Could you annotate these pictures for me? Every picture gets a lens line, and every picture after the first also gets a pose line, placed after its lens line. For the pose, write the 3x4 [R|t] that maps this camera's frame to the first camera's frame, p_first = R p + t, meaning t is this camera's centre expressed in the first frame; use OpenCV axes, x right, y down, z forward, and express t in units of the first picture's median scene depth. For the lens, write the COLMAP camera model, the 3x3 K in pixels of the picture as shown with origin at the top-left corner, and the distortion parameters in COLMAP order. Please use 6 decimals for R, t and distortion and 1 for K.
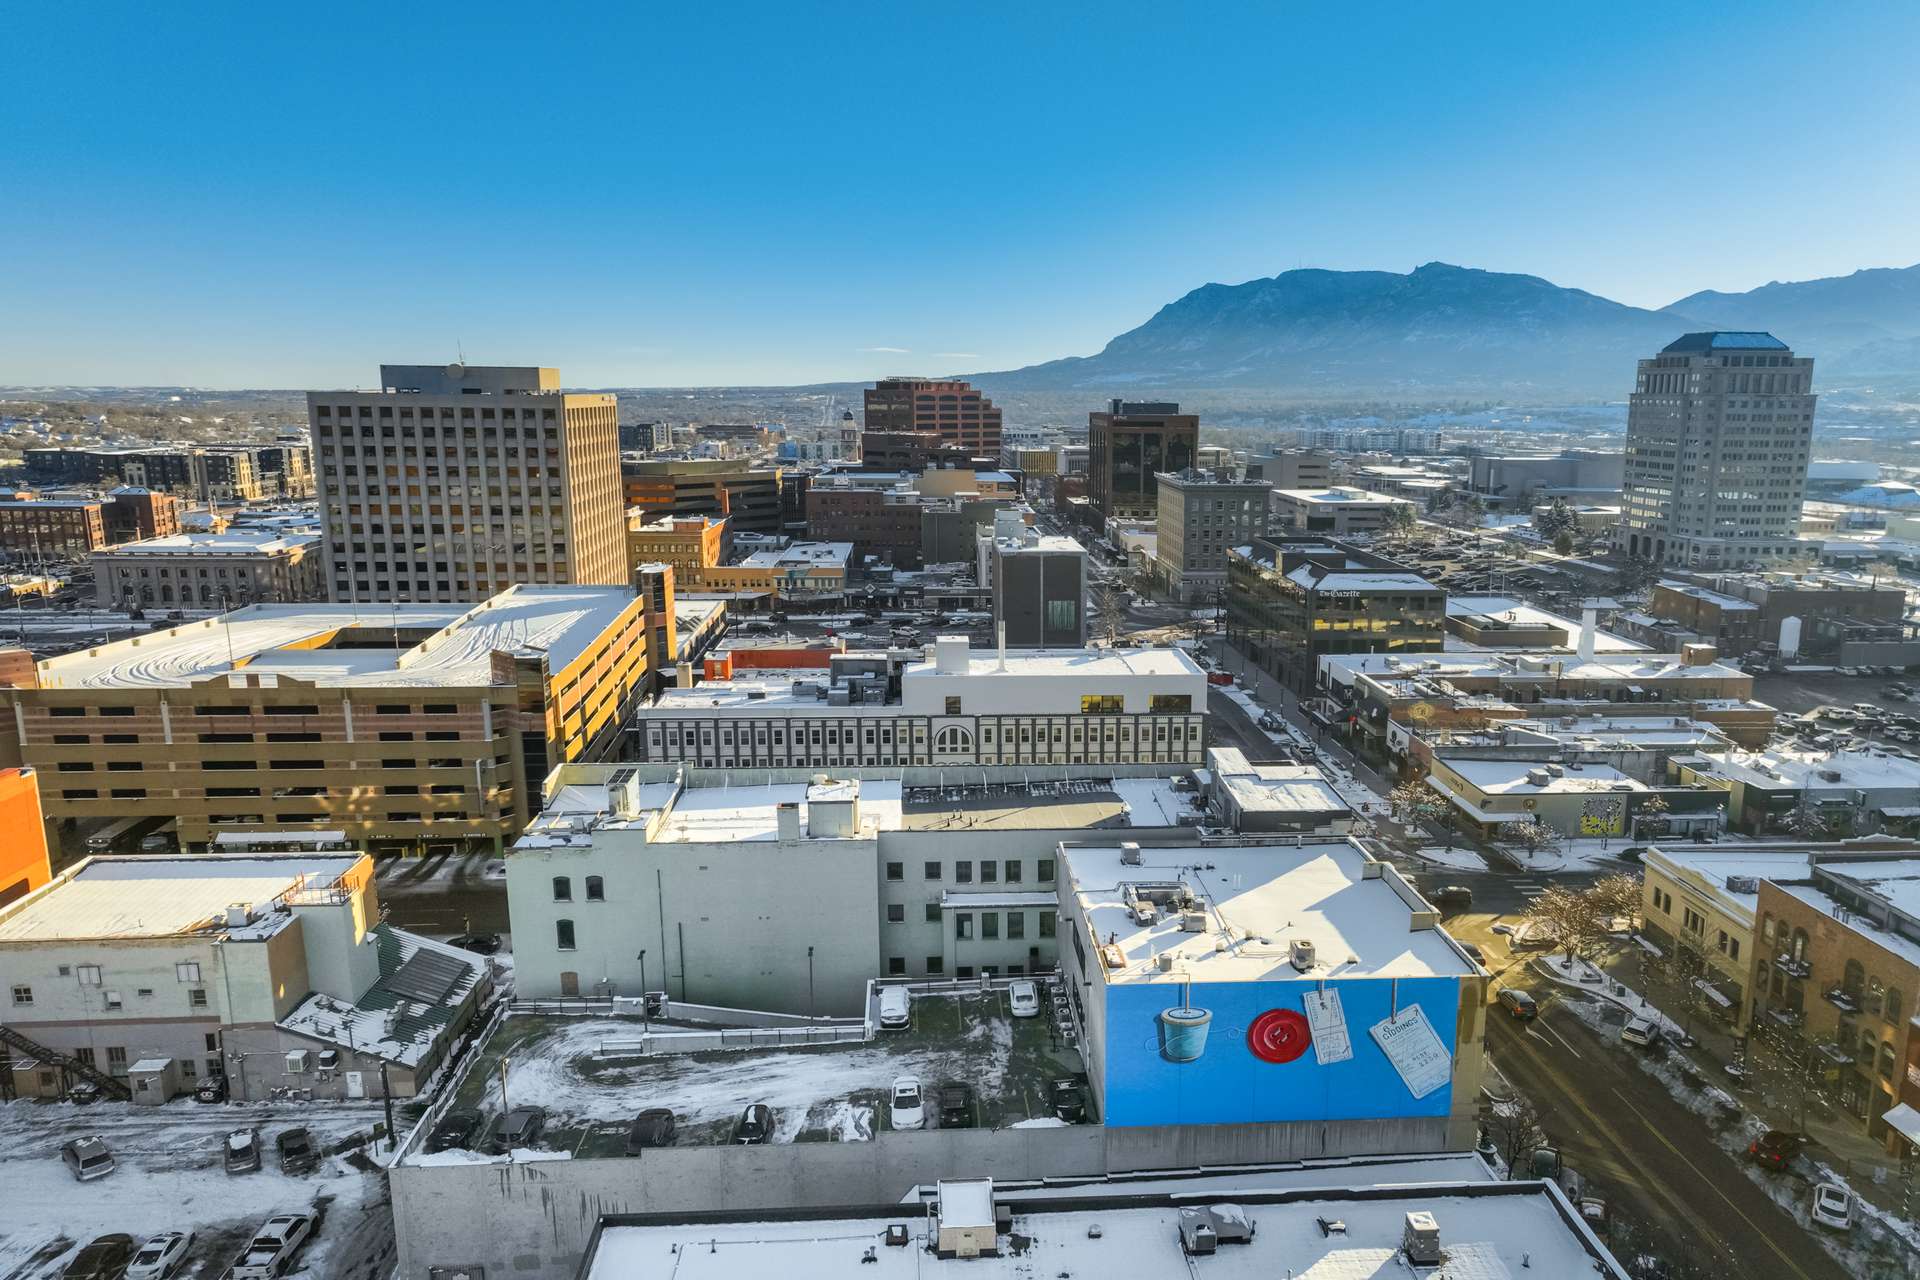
lens RADIAL K [[1361.9, 0, 954.0], [0, 1361.9, 635.1], [0, 0, 1]] dist [0.007359, -0.000088]
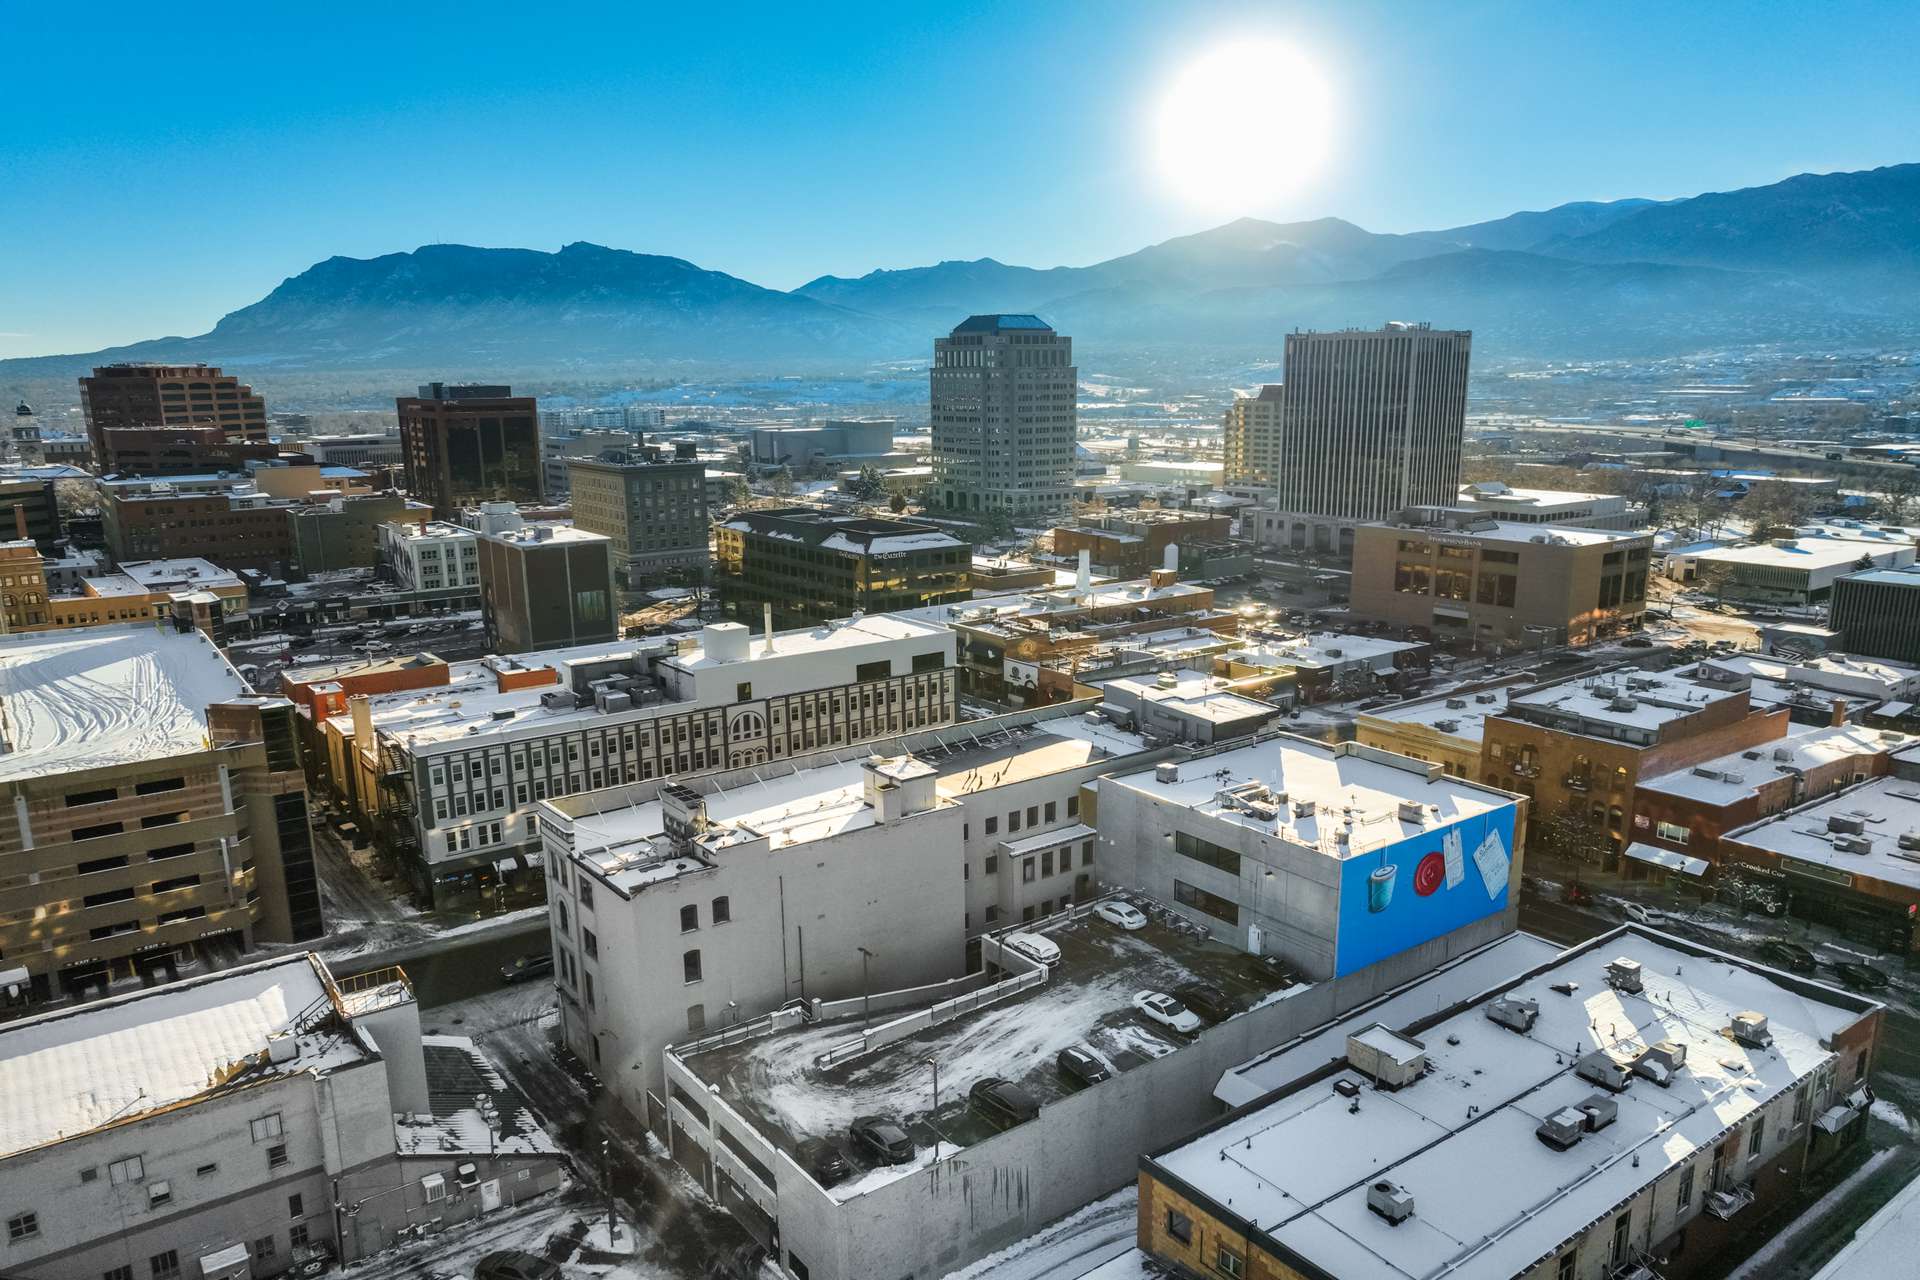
lens RADIAL K [[1361.9, 0, 942.8], [0, 1361.9, 652.4], [0, 0, 1]] dist [0.007359, -0.000088]
pose [[0.843719, -0.125846, 0.521825, -0.393894], [0.111831, 0.992008, 0.058422, -0.018844], [-0.525007, 0.009064, 0.851050, 0.074911]]
